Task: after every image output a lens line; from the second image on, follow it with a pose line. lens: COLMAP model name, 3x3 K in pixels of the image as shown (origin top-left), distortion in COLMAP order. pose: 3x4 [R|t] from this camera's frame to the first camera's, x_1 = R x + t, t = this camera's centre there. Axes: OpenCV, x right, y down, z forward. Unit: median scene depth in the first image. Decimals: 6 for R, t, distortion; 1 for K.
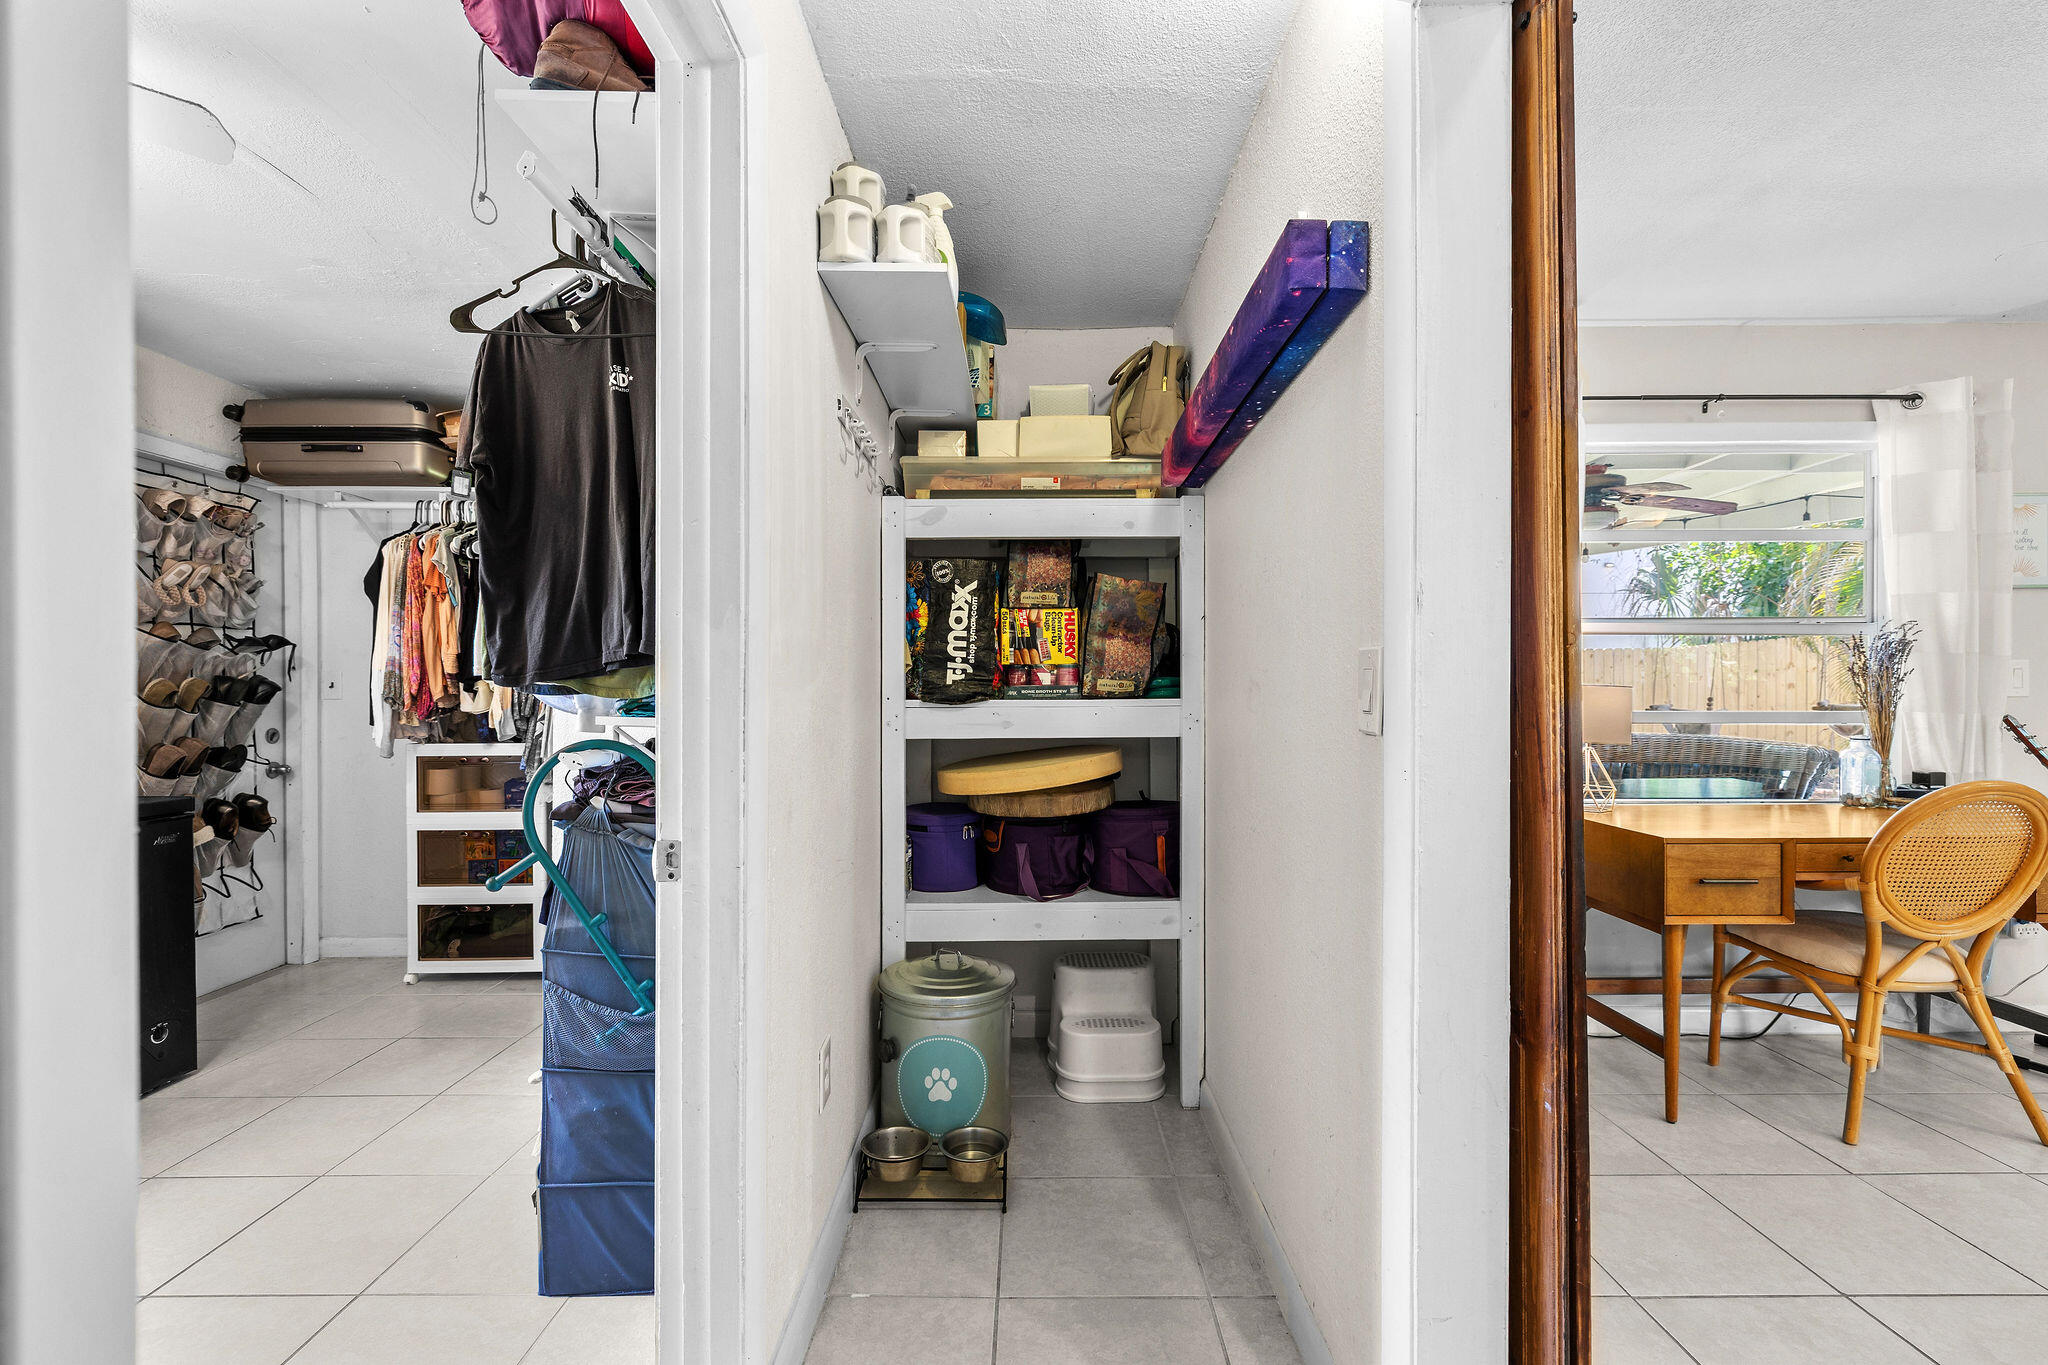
lens RADIAL K [[854.4, 0, 1034.4], [0, 854.4, 693.9], [0, 0, 1]] dist [-0.000785, -0.000117]
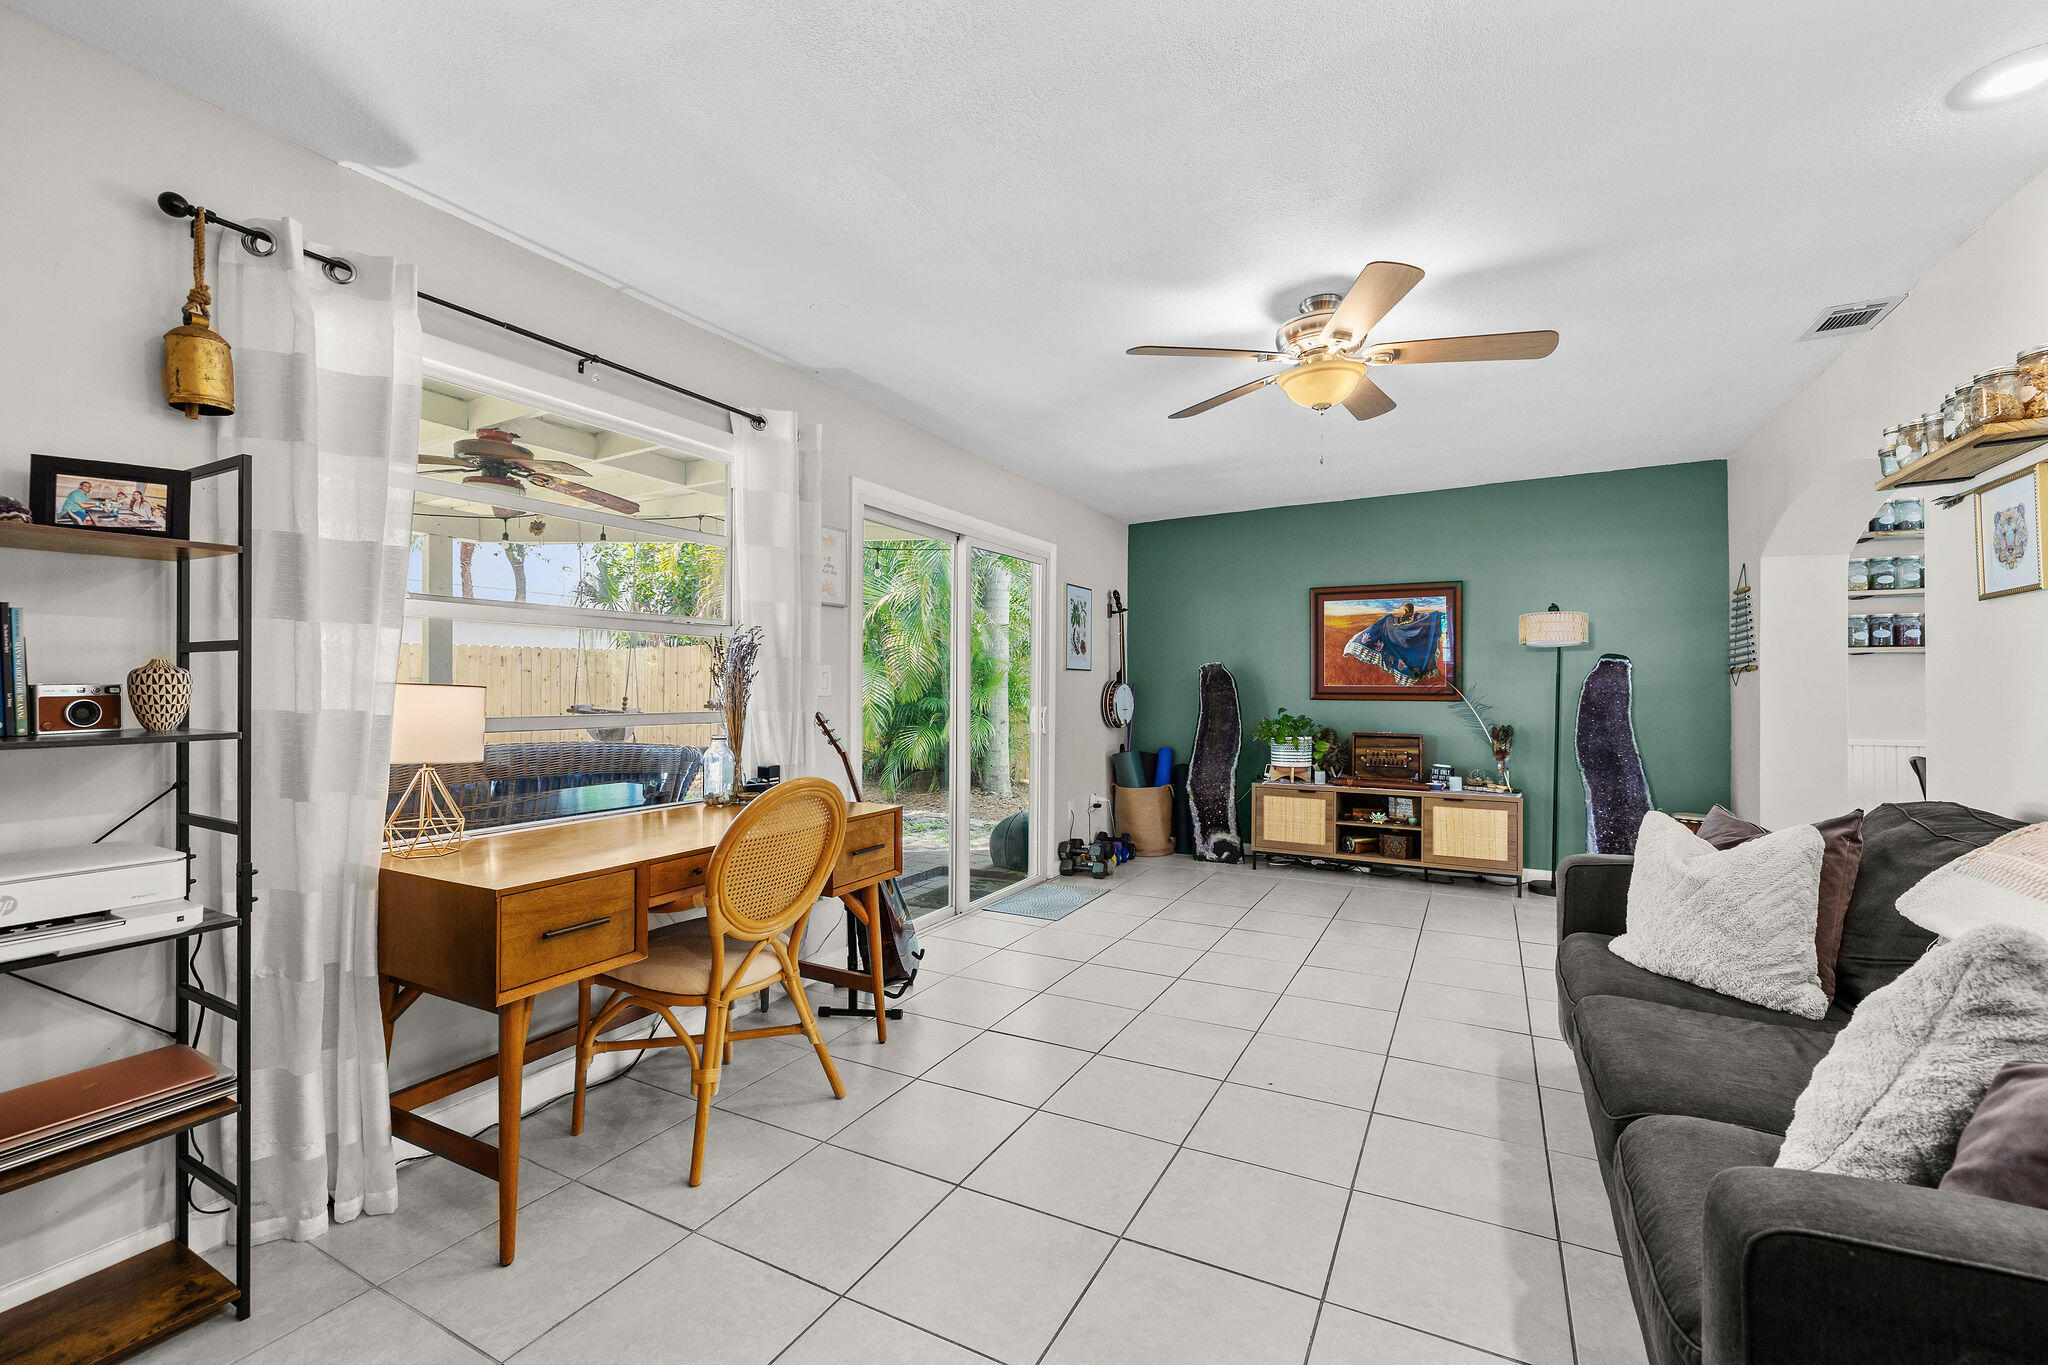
lens RADIAL K [[870.6, 0, 1024.0], [0, 870.6, 682.5], [0, 0, 1]] dist [0.000742, 0.000199]
pose [[0.477982, 0.008962, 0.878324, 0.230349], [0.001192, 0.999940, -0.010852, -0.002485], [-0.878369, 0.006234, 0.477943, 0.185200]]
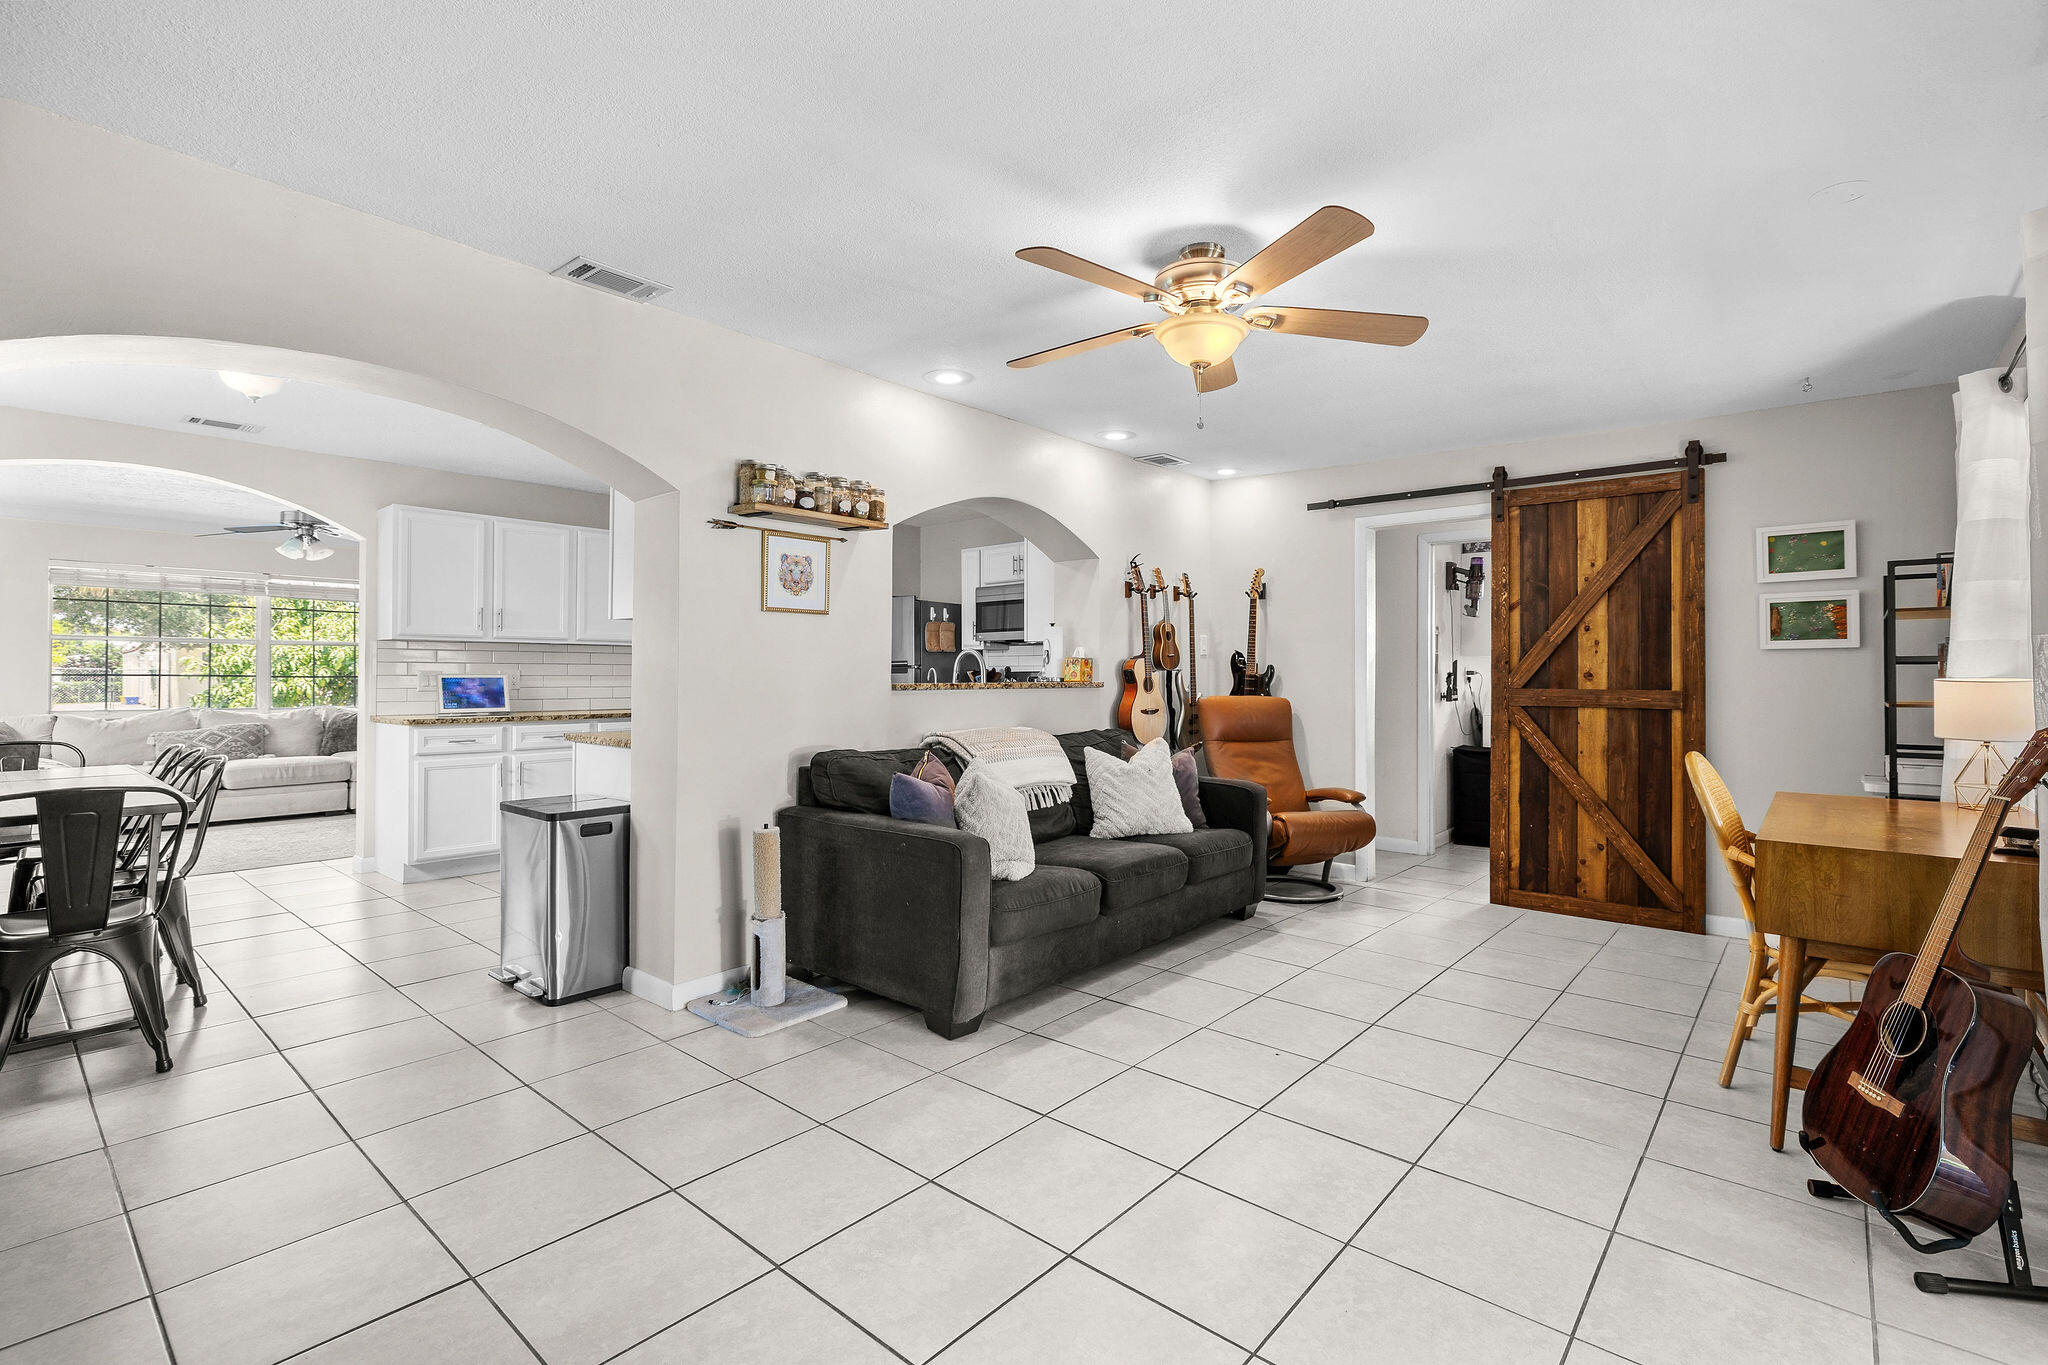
lens RADIAL K [[927.3, 0, 1027.5], [0, 927.3, 665.8], [0, 0, 1]] dist [0.001900, 0.000307]
pose [[-0.660444, -0.009857, -0.750811, 2.168814], [-0.007310, 0.999951, -0.006697, -0.011185], [0.750840, 0.001065, -0.660483, 0.885509]]
